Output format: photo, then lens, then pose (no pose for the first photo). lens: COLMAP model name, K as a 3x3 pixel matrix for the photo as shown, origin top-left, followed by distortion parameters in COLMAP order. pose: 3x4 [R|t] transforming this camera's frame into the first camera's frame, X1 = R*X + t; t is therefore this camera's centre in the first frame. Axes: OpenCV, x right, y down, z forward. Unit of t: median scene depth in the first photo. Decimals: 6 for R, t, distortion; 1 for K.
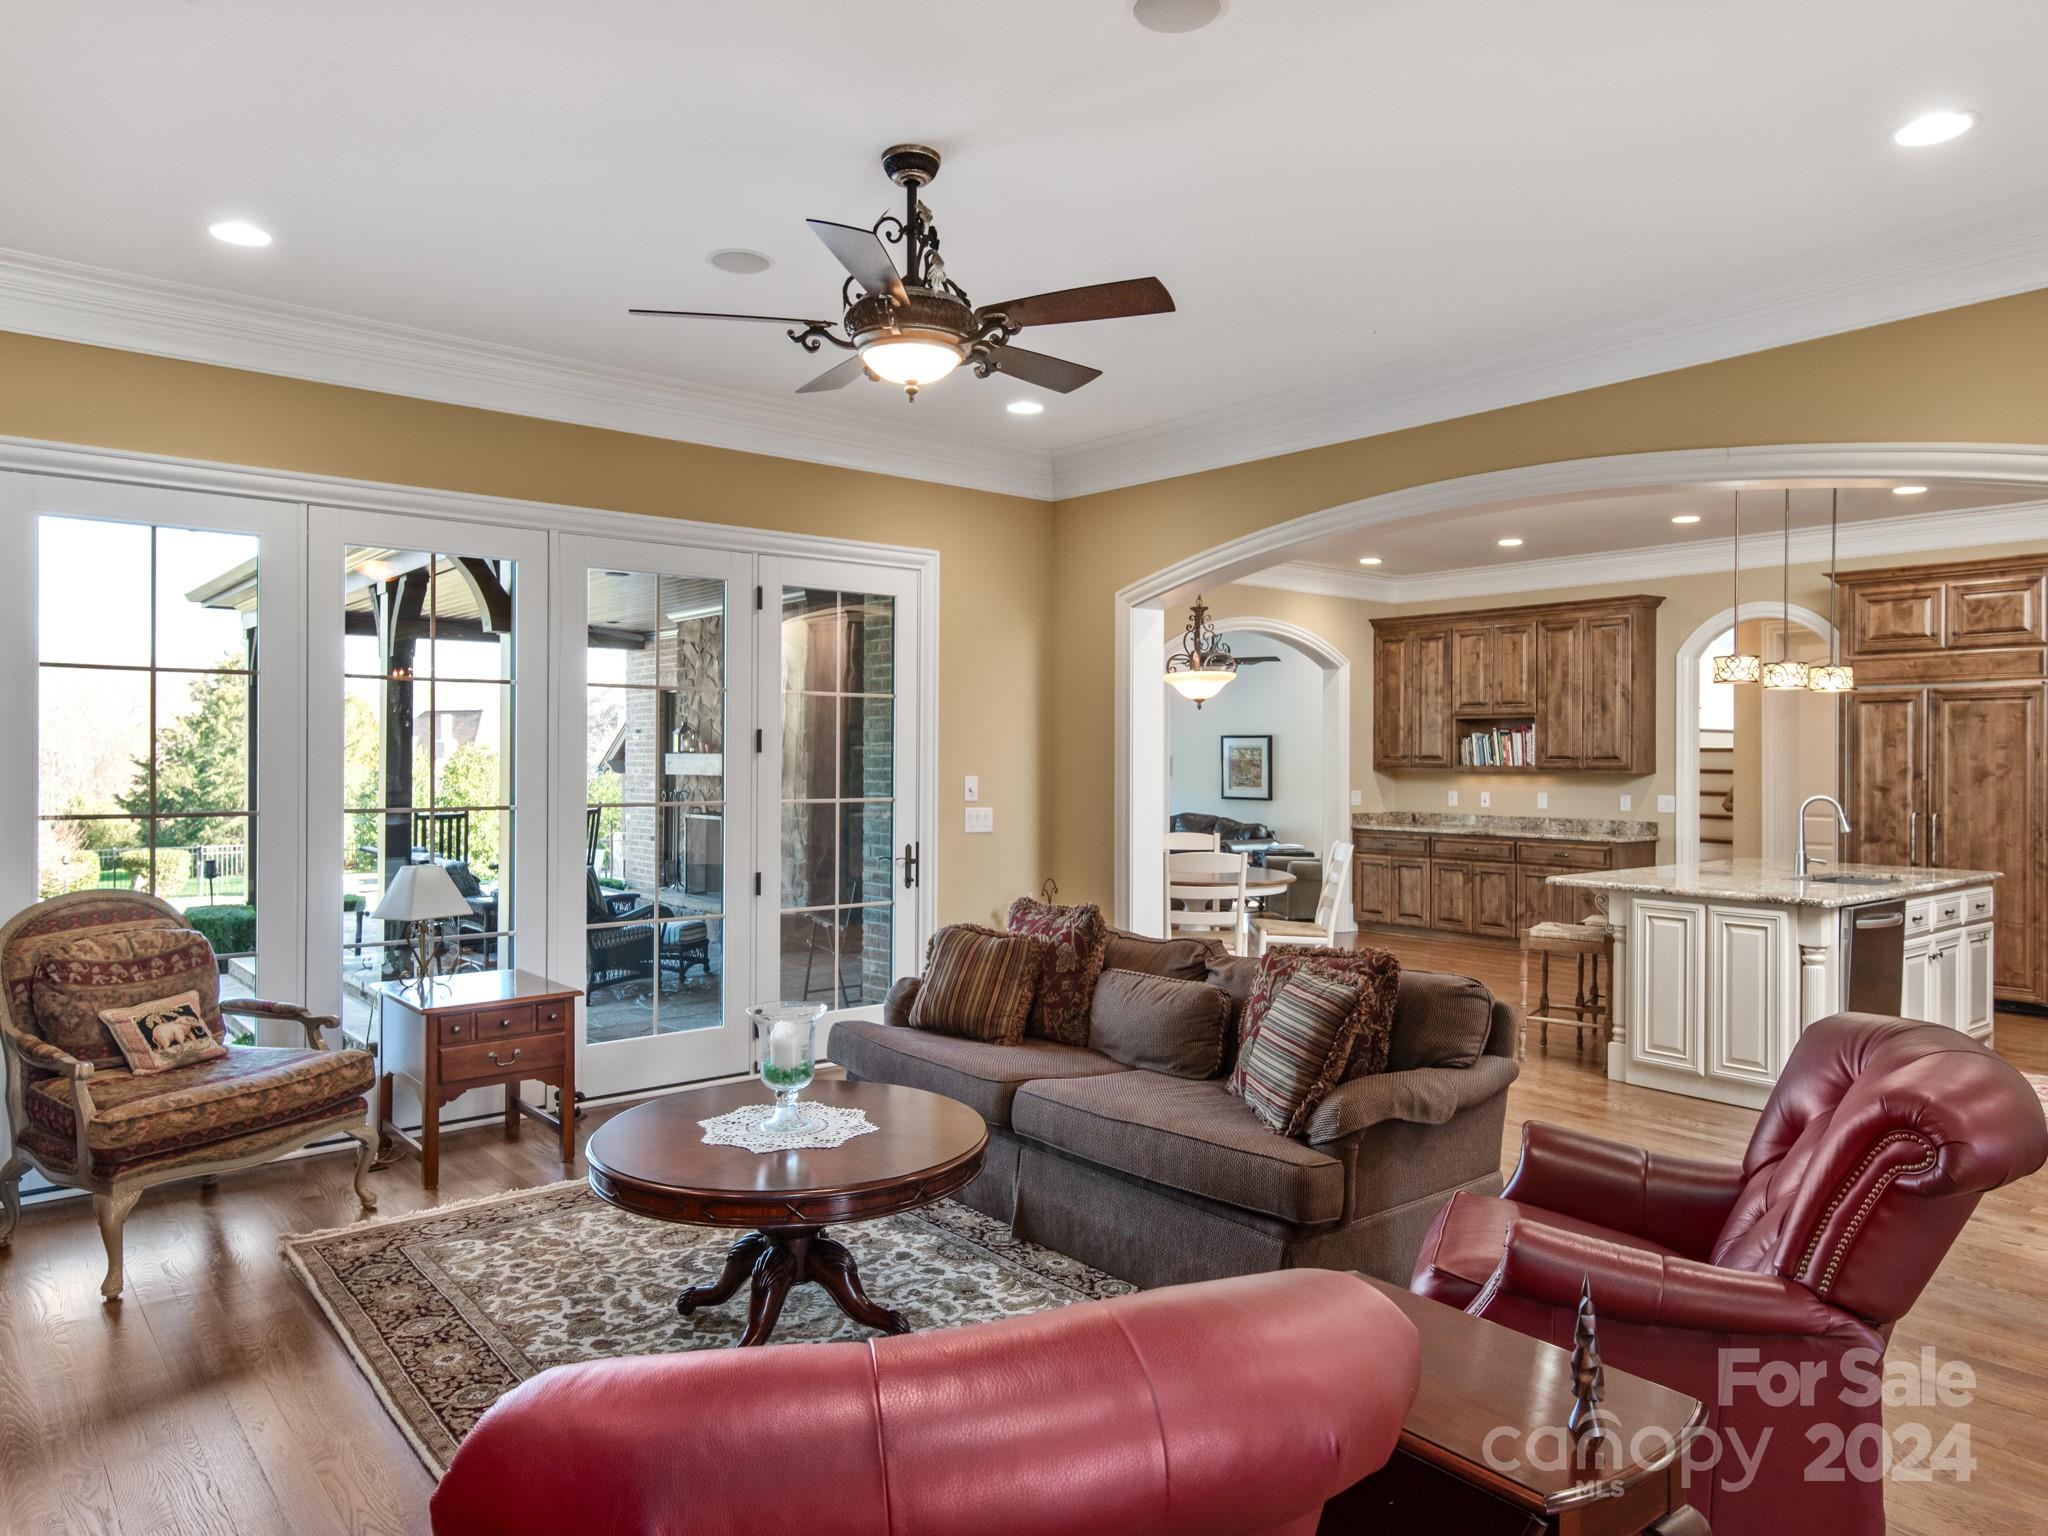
lens RADIAL K [[1321.1, 0, 1020.1], [0, 1321.1, 759.8], [0, 0, 1]] dist [0.003464, -0.003363]
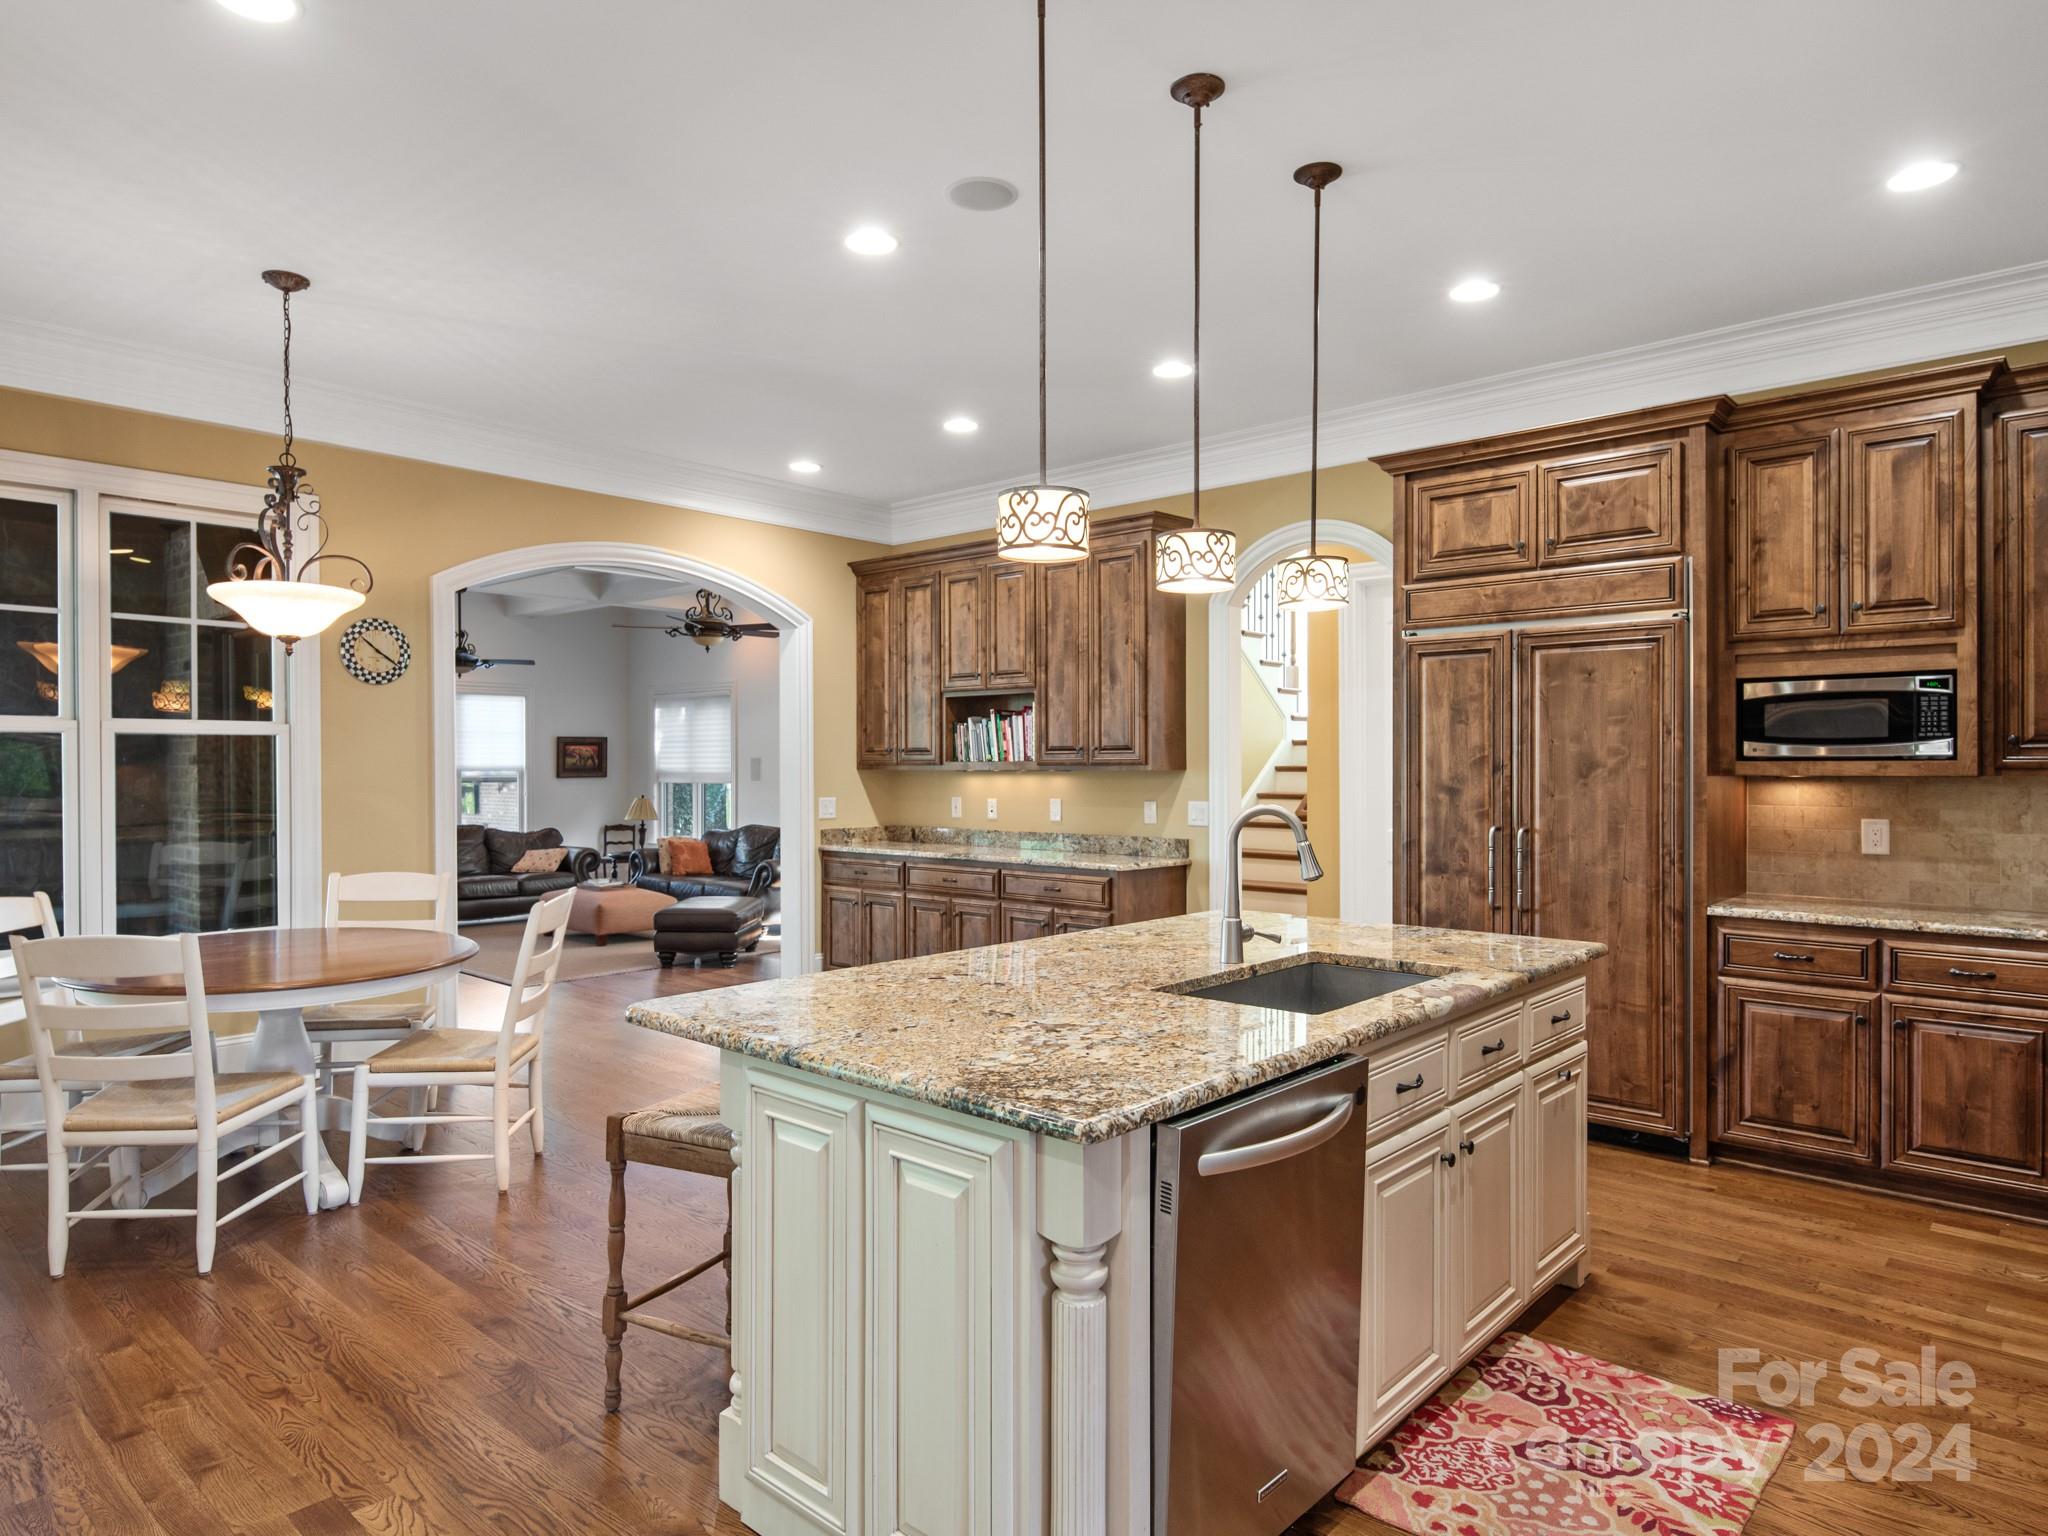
lens RADIAL K [[1216.6, 0, 1026.1], [0, 1216.6, 771.7], [0, 0, 1]] dist [0.010019, 0.001245]
pose [[0.986942, -0.006197, 0.160957, 0.352636], [0.005634, 0.999976, 0.003959, 0.009691], [-0.160978, -0.003001, 0.986953, 0.448525]]
